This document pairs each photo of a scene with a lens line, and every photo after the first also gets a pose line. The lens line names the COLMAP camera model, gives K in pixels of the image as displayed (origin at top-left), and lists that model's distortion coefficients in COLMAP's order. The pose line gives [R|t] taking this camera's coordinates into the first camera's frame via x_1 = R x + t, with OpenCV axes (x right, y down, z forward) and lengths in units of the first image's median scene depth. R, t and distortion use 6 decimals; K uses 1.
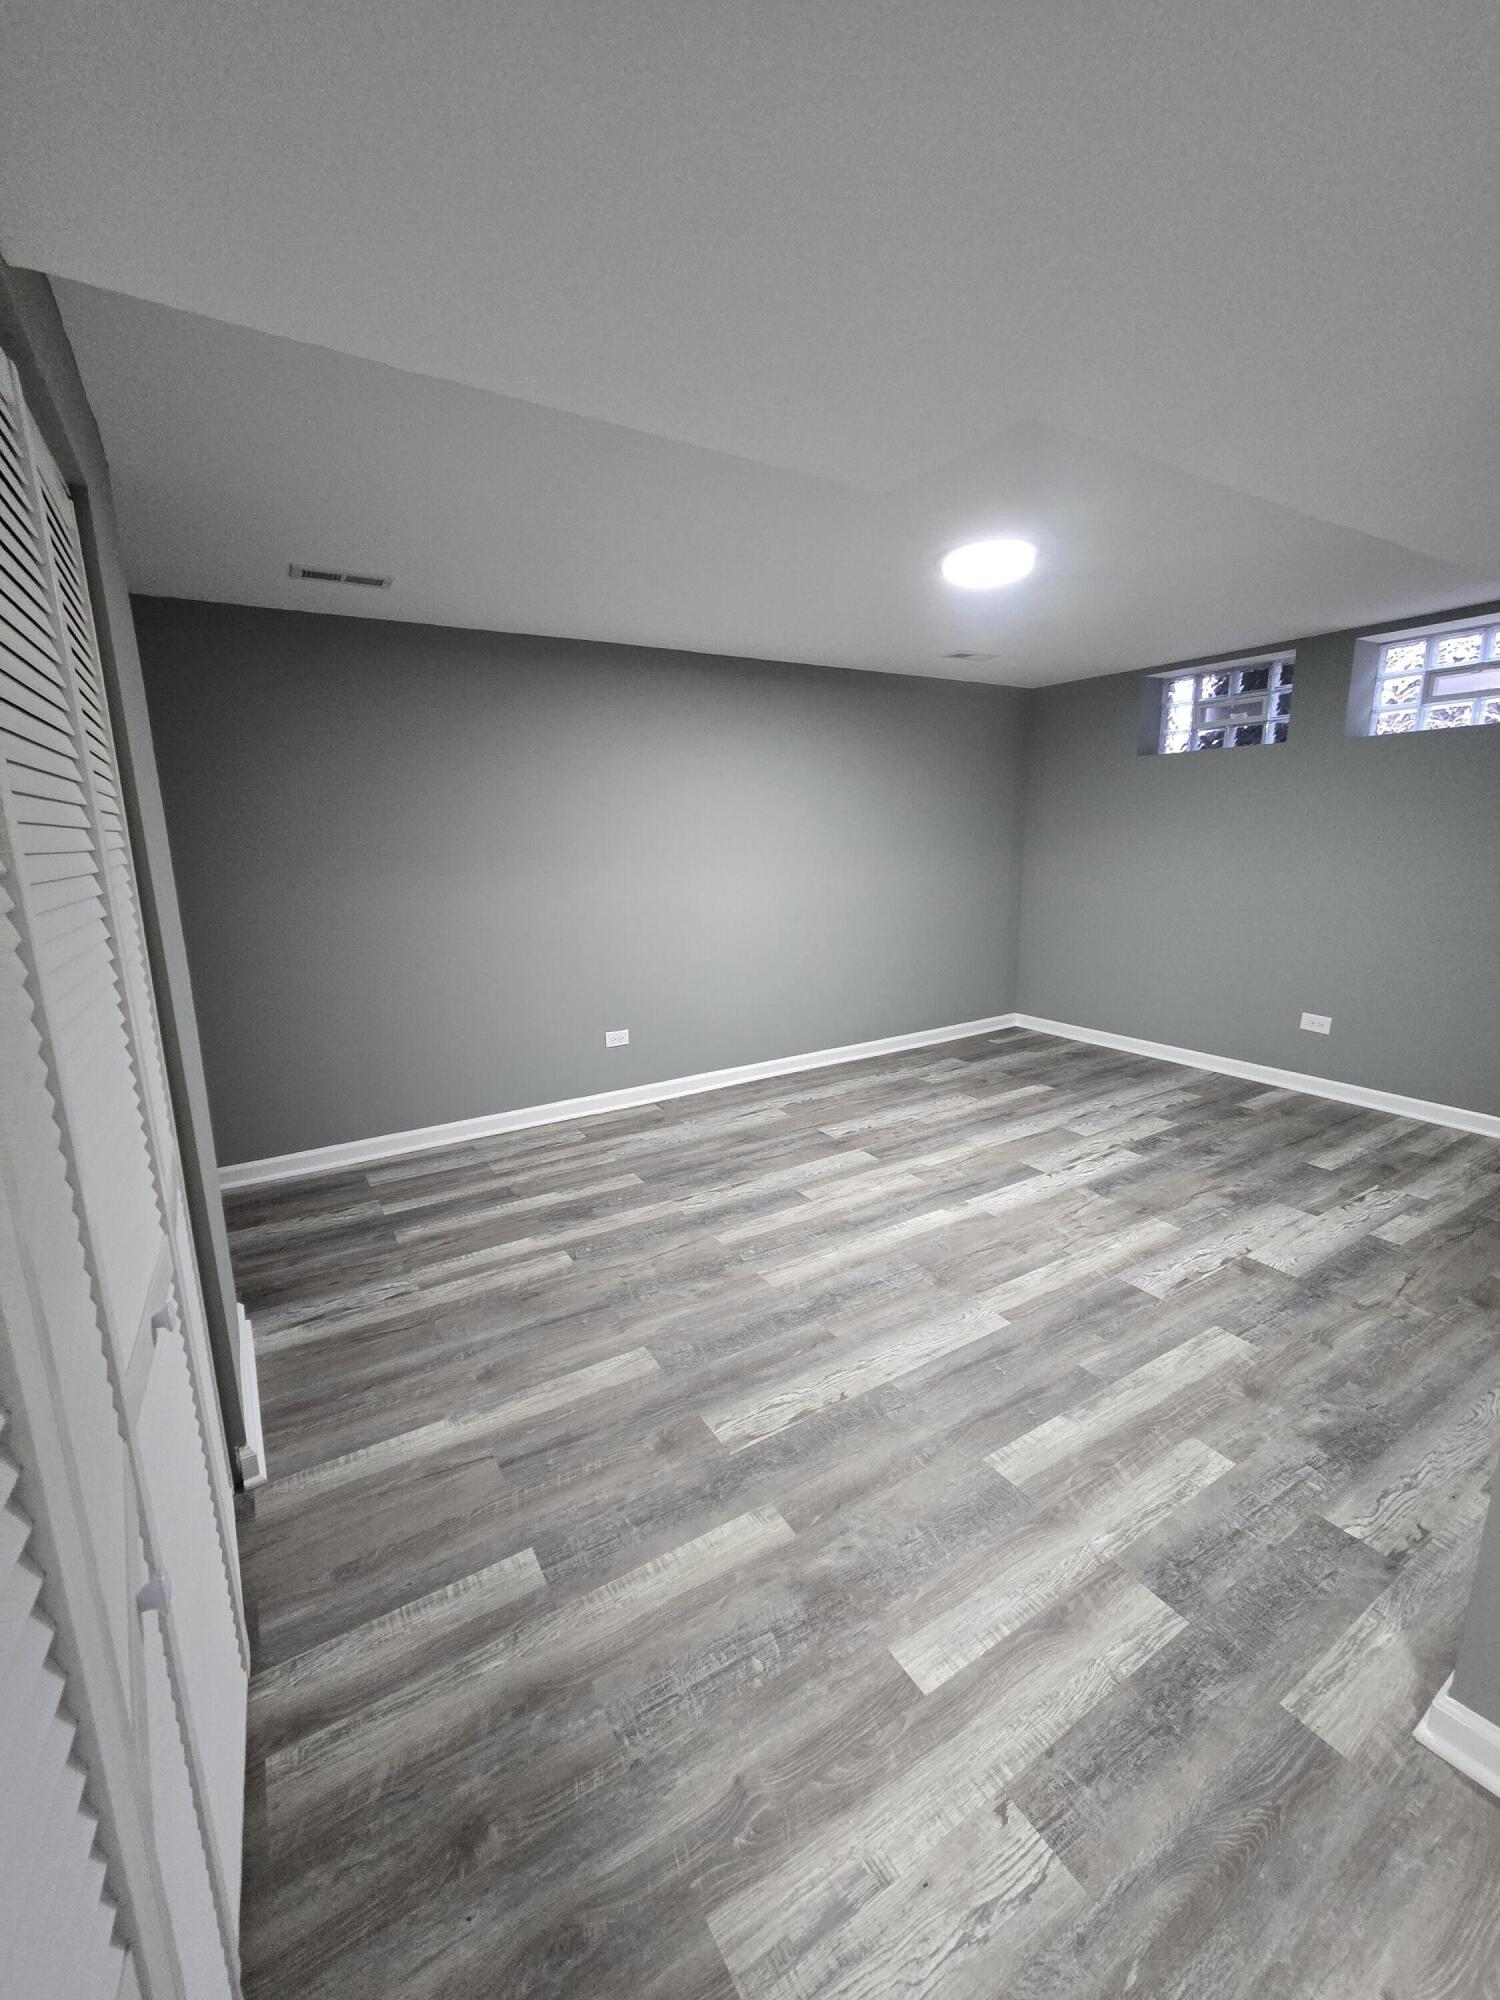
lens RADIAL K [[828.7, 0, 738.4], [0, 828.7, 1004.1], [0, 0, 1]] dist [0.001465, -0.000222]
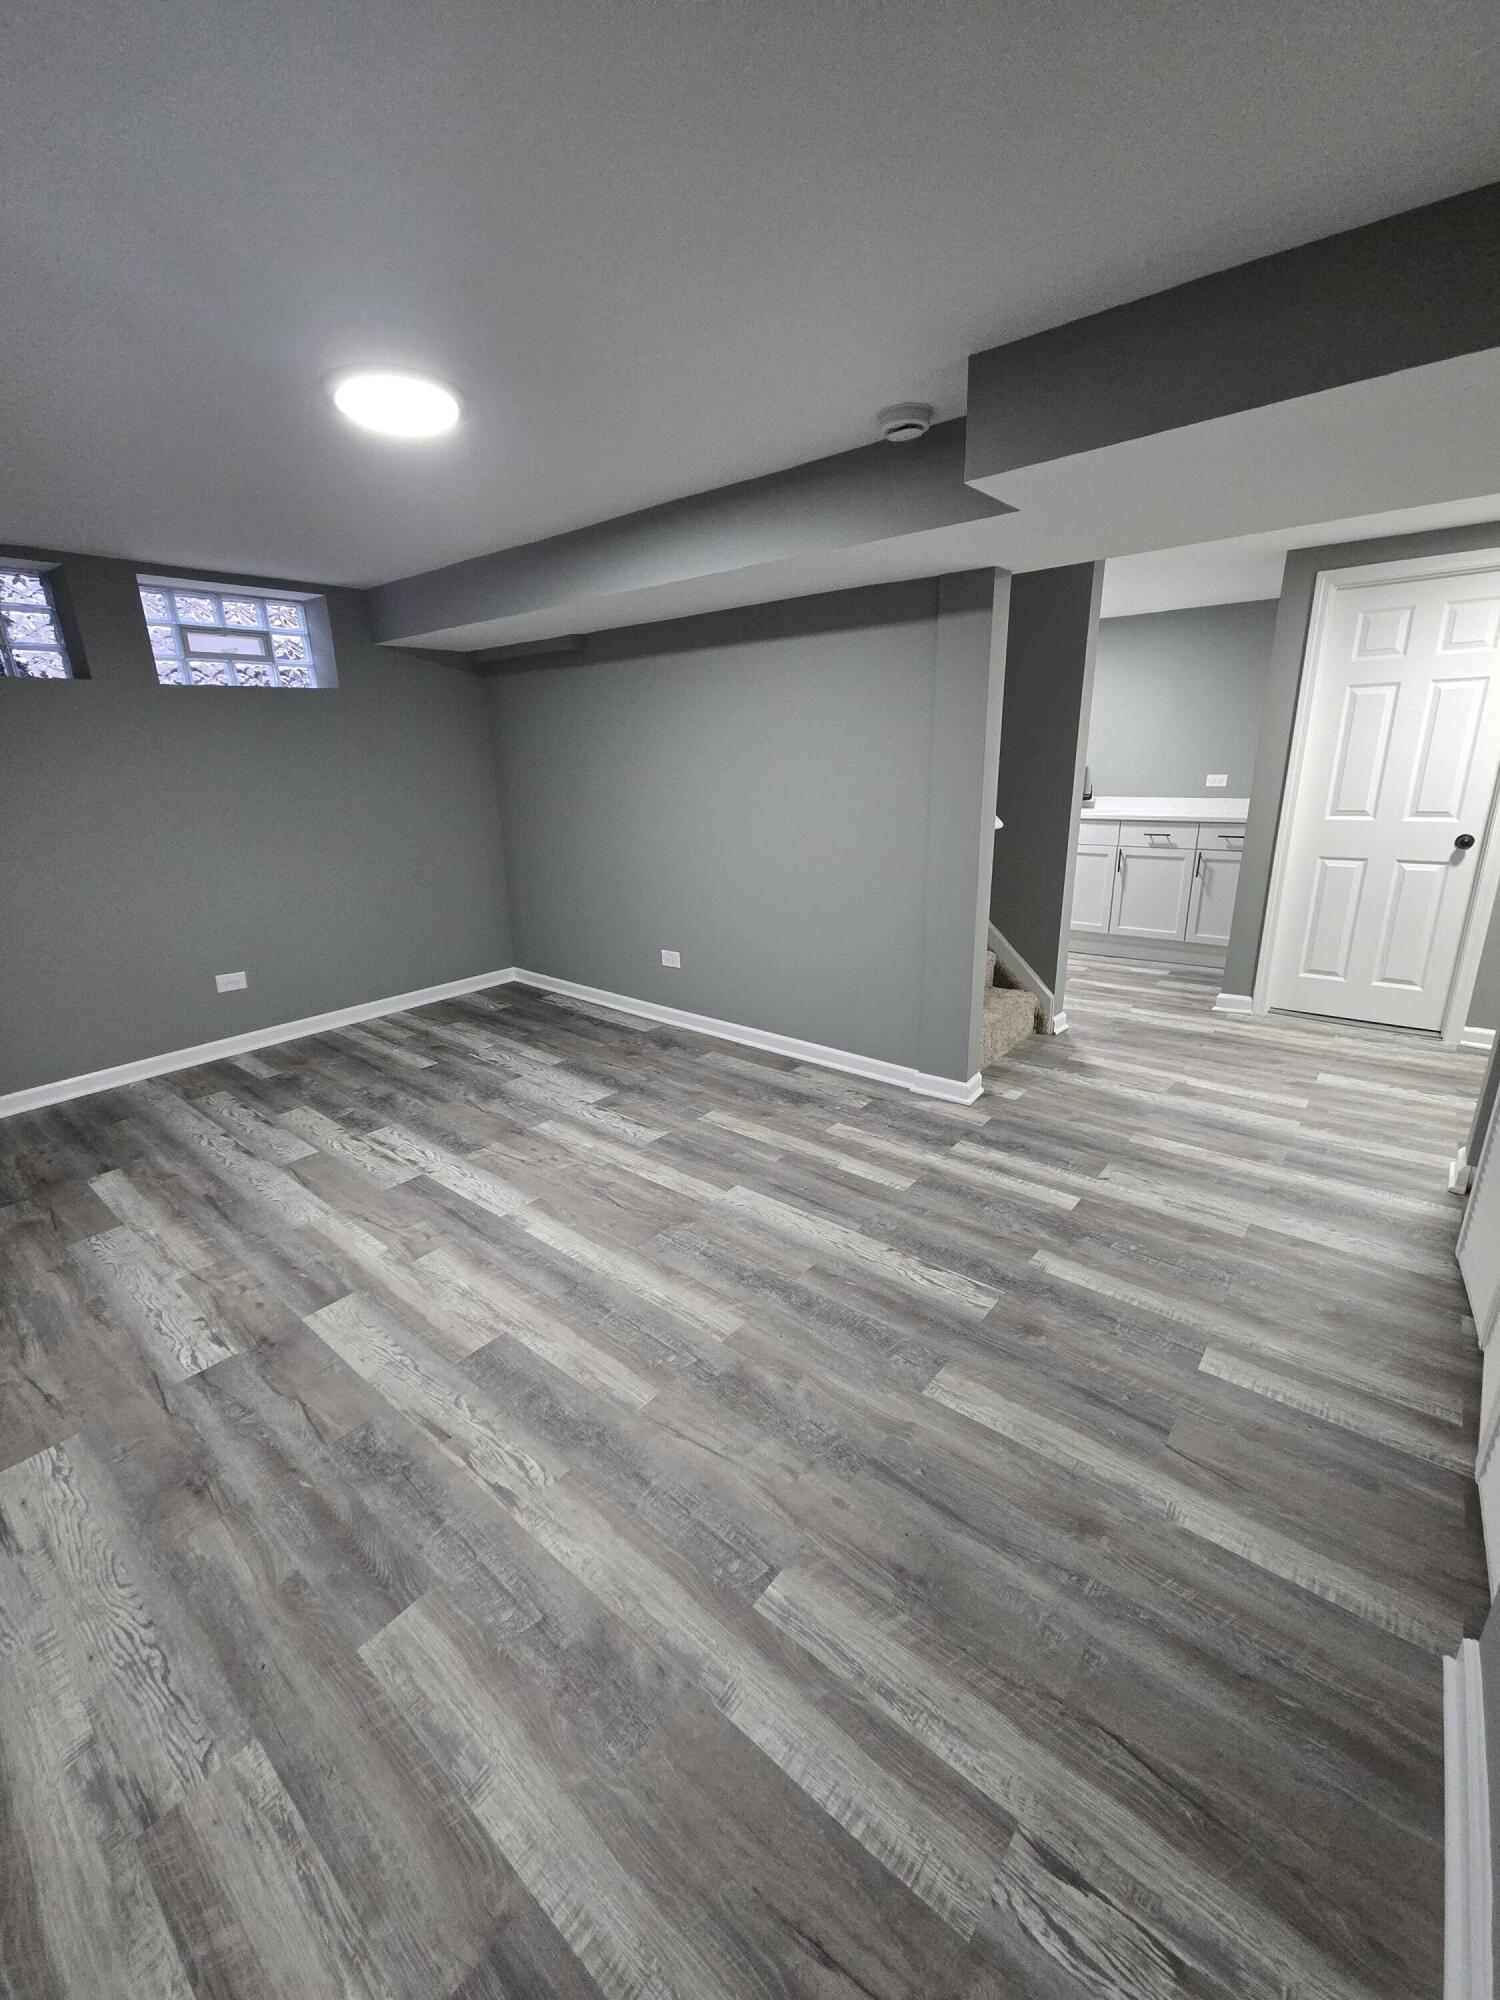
lens RADIAL K [[828.7, 0, 738.4], [0, 828.7, 1004.1], [0, 0, 1]] dist [0.001465, -0.000222]
pose [[-0.330982, -0.249470, 0.910063, -0.543413], [0.227200, 0.914982, 0.333449, -0.194901], [-0.915877, 0.317132, -0.246163, 0.963634]]
